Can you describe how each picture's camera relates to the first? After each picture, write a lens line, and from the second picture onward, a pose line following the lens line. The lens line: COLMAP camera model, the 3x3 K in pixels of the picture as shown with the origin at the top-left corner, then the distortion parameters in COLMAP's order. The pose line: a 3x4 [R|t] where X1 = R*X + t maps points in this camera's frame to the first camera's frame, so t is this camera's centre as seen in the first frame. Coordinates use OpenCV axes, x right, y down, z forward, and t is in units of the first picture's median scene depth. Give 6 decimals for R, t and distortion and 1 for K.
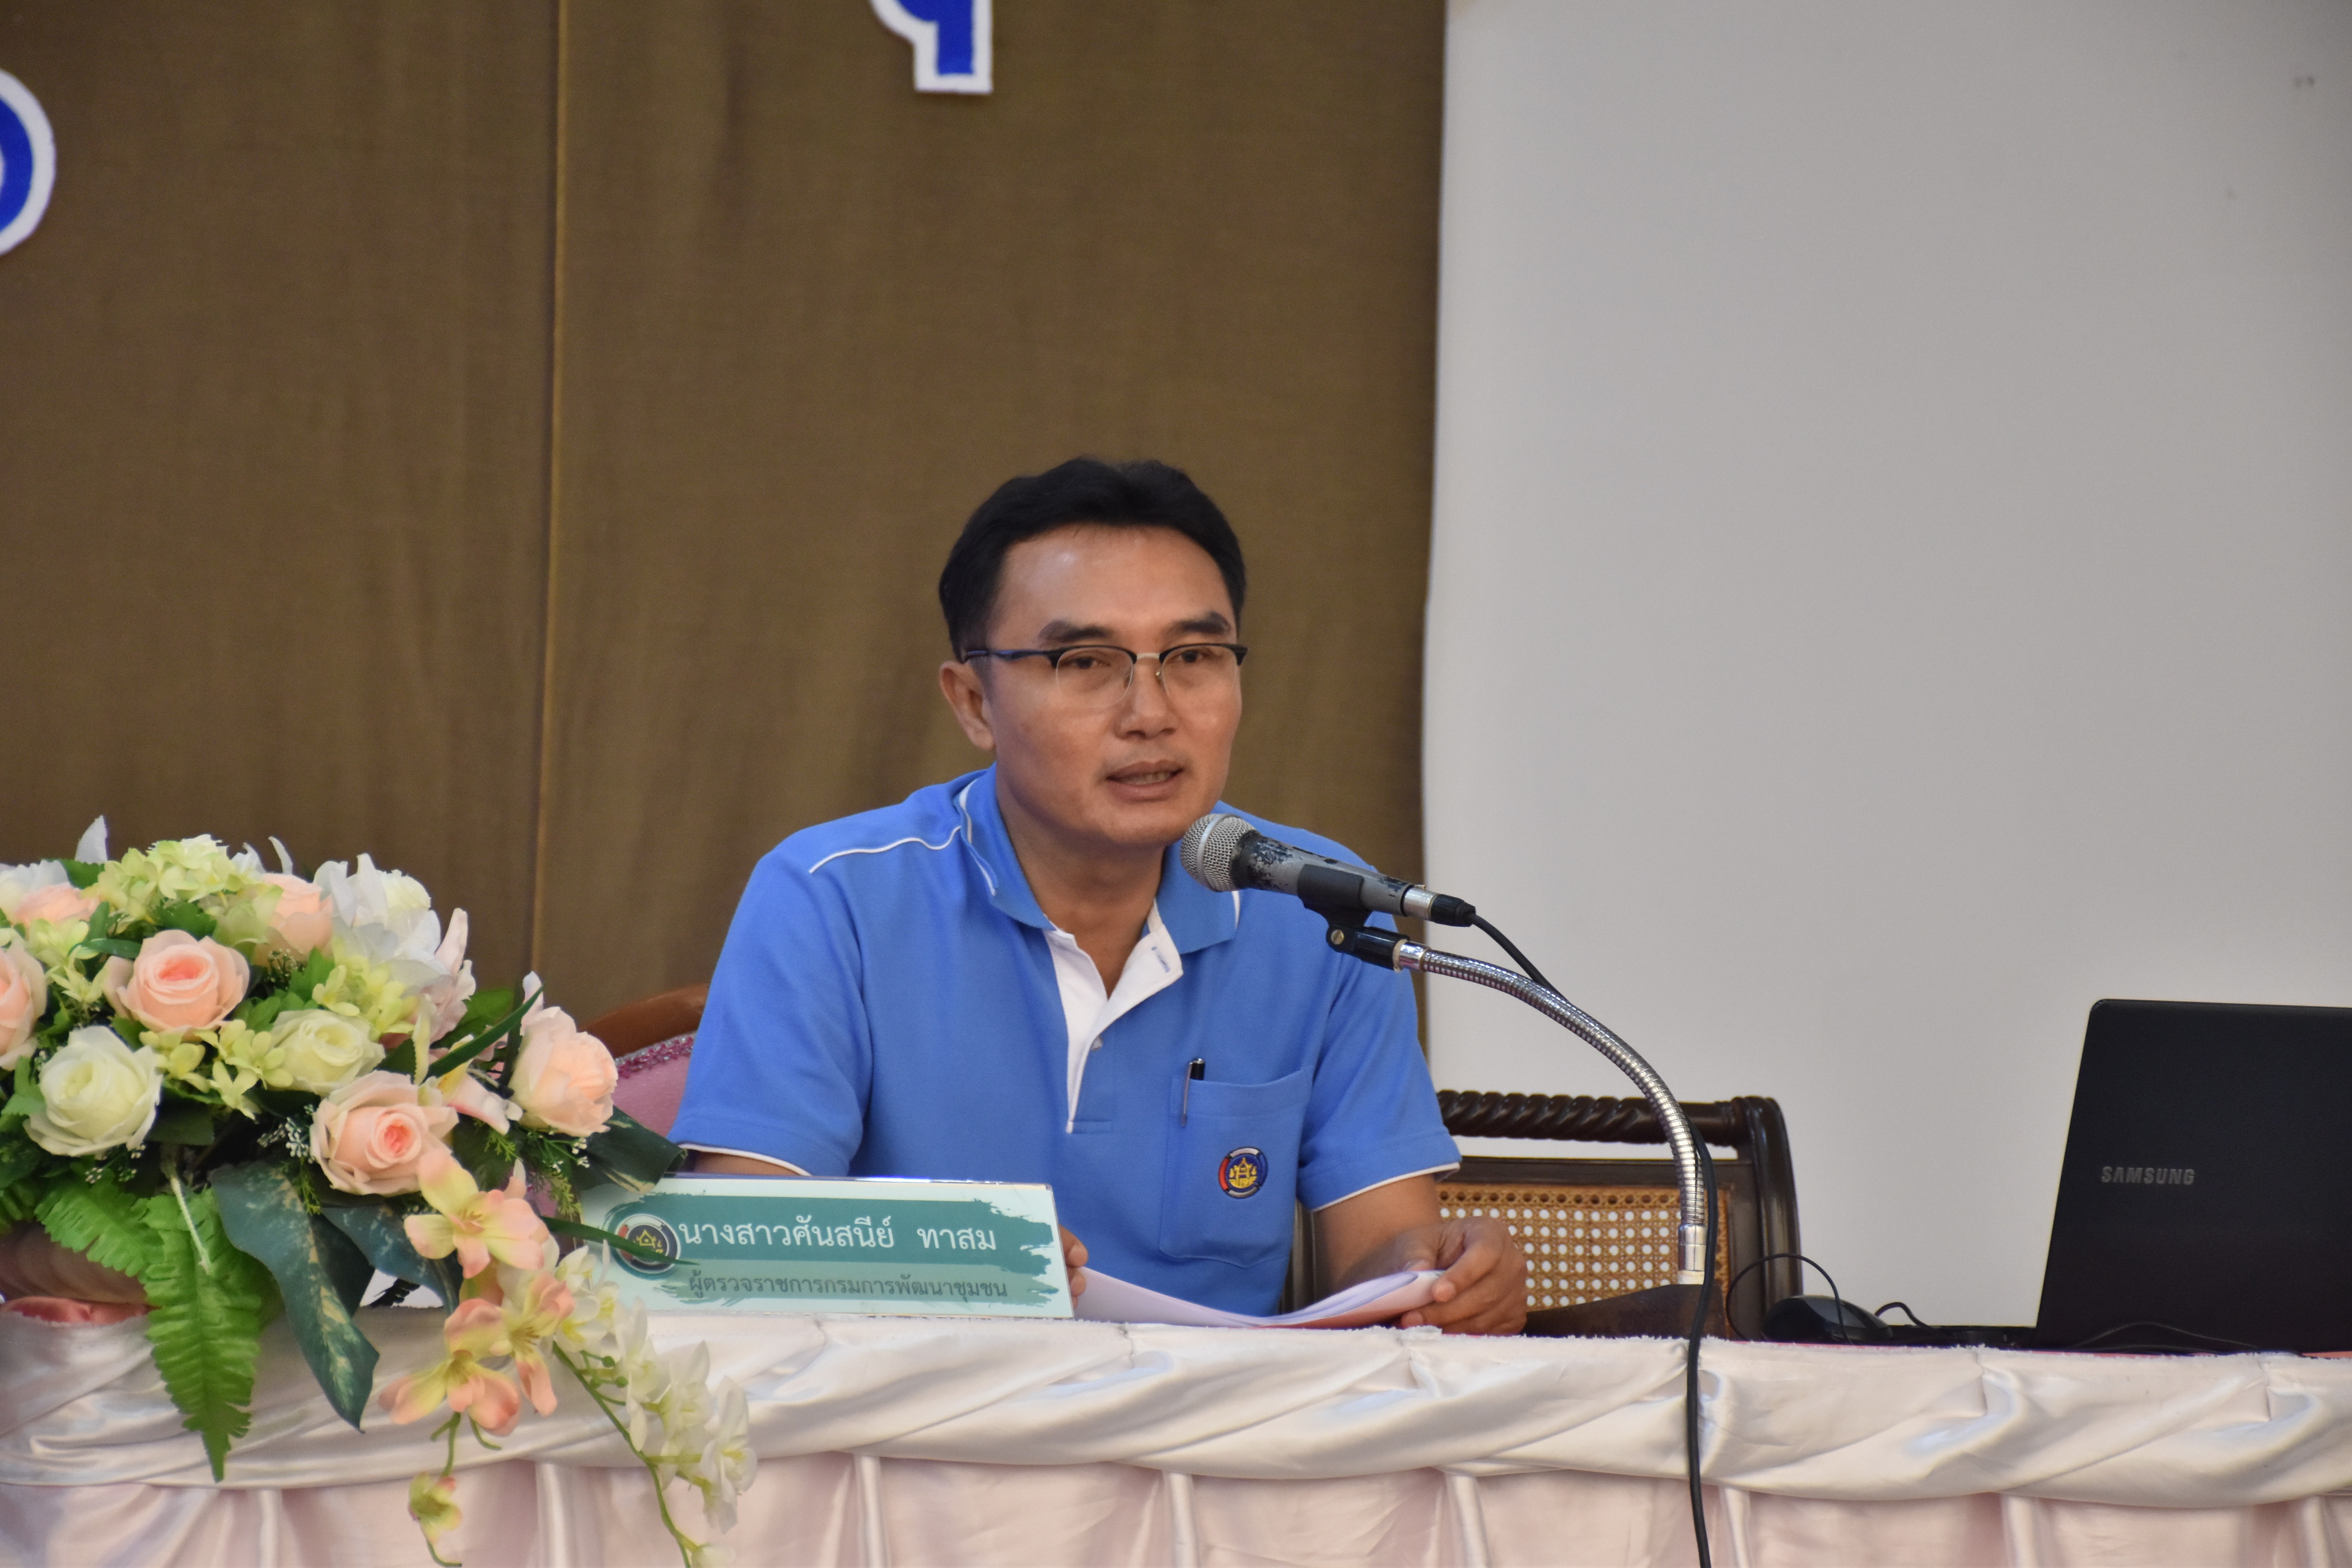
lens RADIAL K [[8256.1, 0, 1176.0], [0, 8256.1, 784.0], [0, 0, 1]] dist [1.158606, 2.119685]
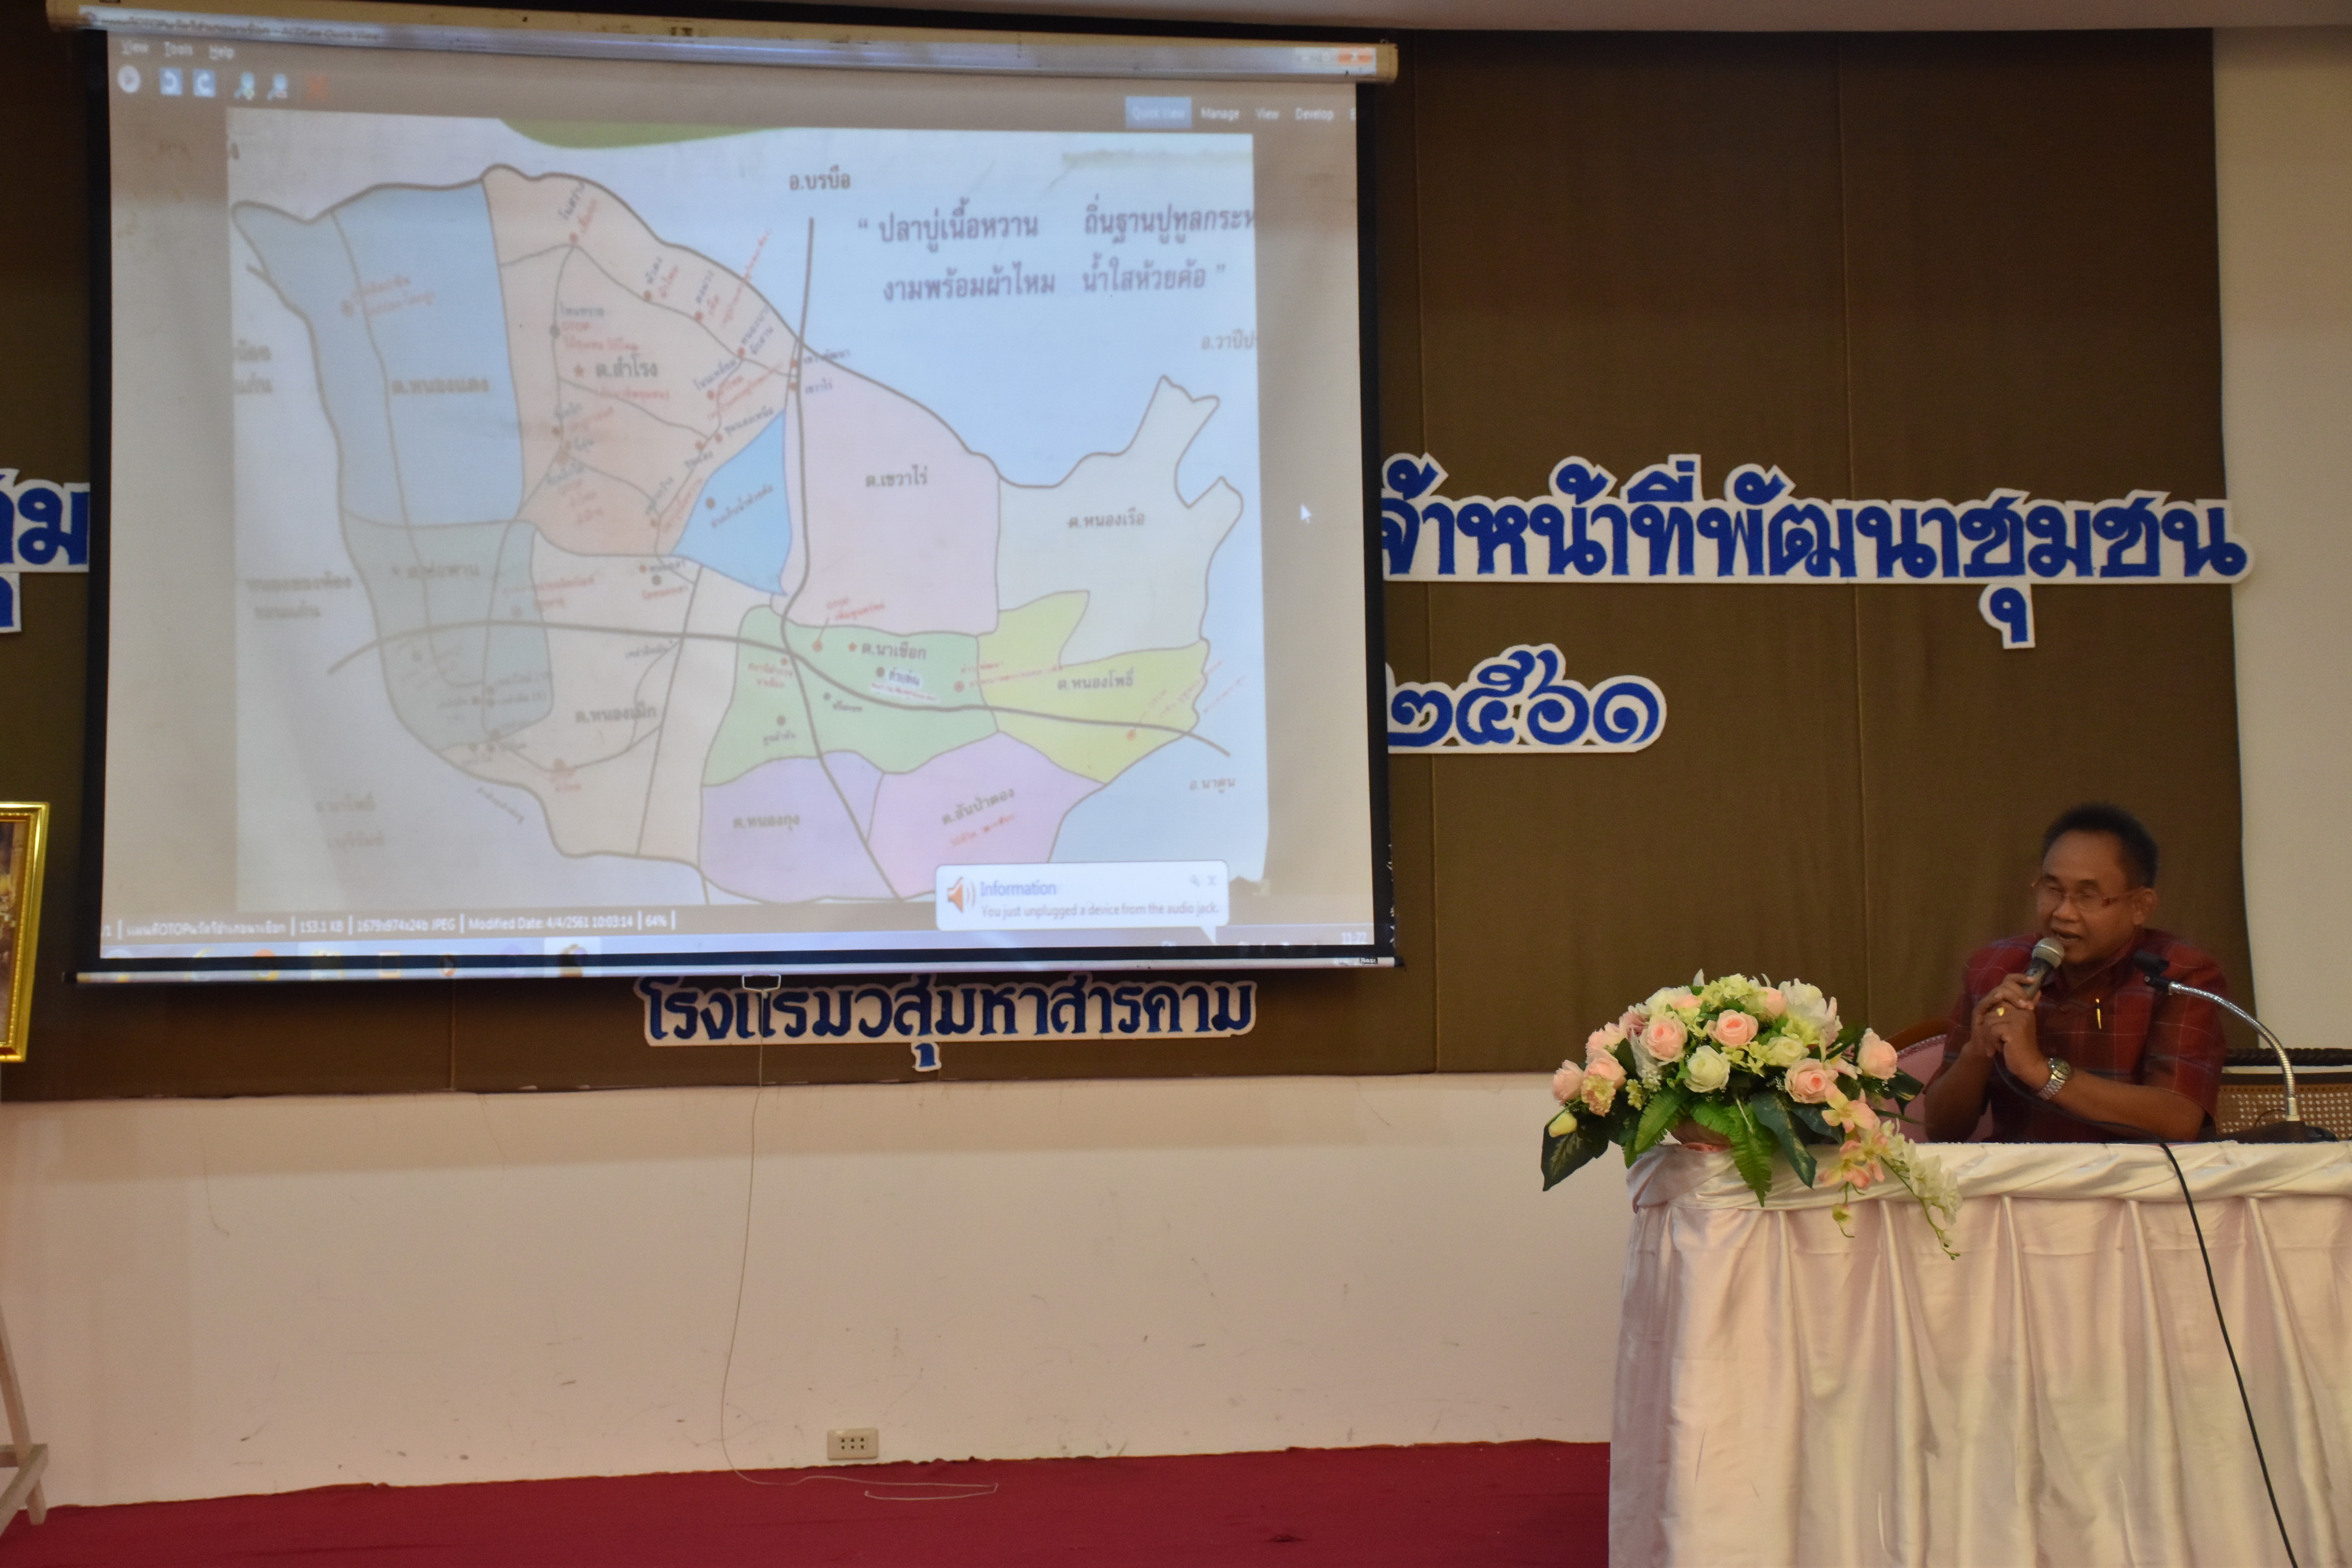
lens RADIAL K [[3545.9, 0, 1171.1], [0, 3545.9, 786.6], [0, 0, 1]] dist [0.171452, 0.575746]
pose [[0.961721, -0.068114, -0.265431, 0.020512], [0.057819, 0.997247, -0.046417, -0.012041], [0.267862, 0.029294, 0.963012, -0.183883]]
